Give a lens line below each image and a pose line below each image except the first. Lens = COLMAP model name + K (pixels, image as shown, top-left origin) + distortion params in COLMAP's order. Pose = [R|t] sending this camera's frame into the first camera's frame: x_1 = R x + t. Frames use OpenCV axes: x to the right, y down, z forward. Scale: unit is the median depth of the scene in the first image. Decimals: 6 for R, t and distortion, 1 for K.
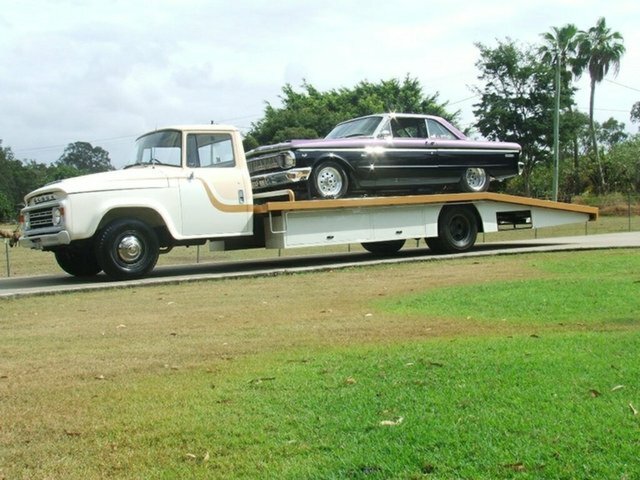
lens RADIAL K [[886.3, 0, 320.0], [0, 886.3, 240.0], [0, 0, 1]] dist [-0.090885, 0.147651]
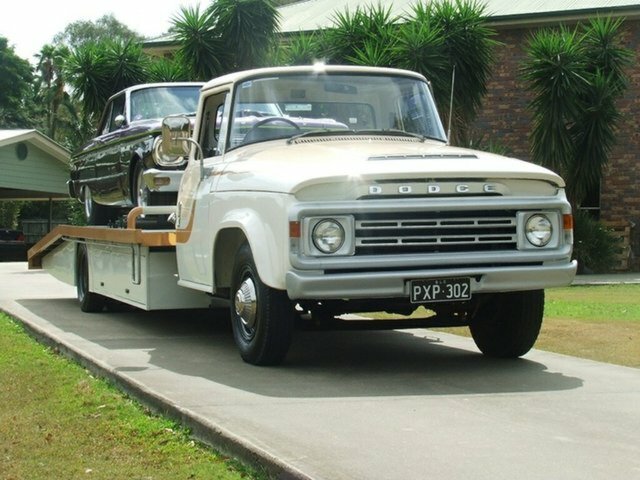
lens RADIAL K [[1289.4, 0, 320.0], [0, 1289.4, 240.0], [0, 0, 1]] dist [0.036121, 0.184470]
pose [[0.263602, 0.031234, 0.964126, -0.752110], [0.012916, 0.999272, -0.035904, 0.002129], [-0.964545, 0.021917, 0.263007, 0.681090]]
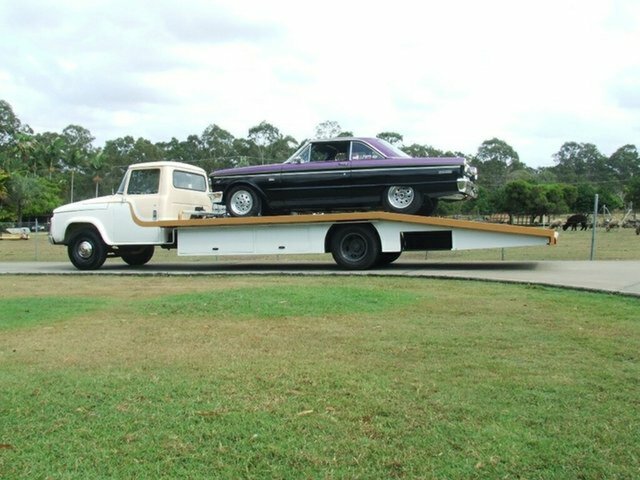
lens RADIAL K [[886.3, 0, 320.0], [0, 886.3, 240.0], [0, 0, 1]] dist [-0.090885, 0.147651]
pose [[0.563464, 0.051647, -0.824525, 0.952656], [-0.023377, 0.998641, 0.046578, -0.065262], [0.825810, -0.006971, 0.563906, 0.358430]]
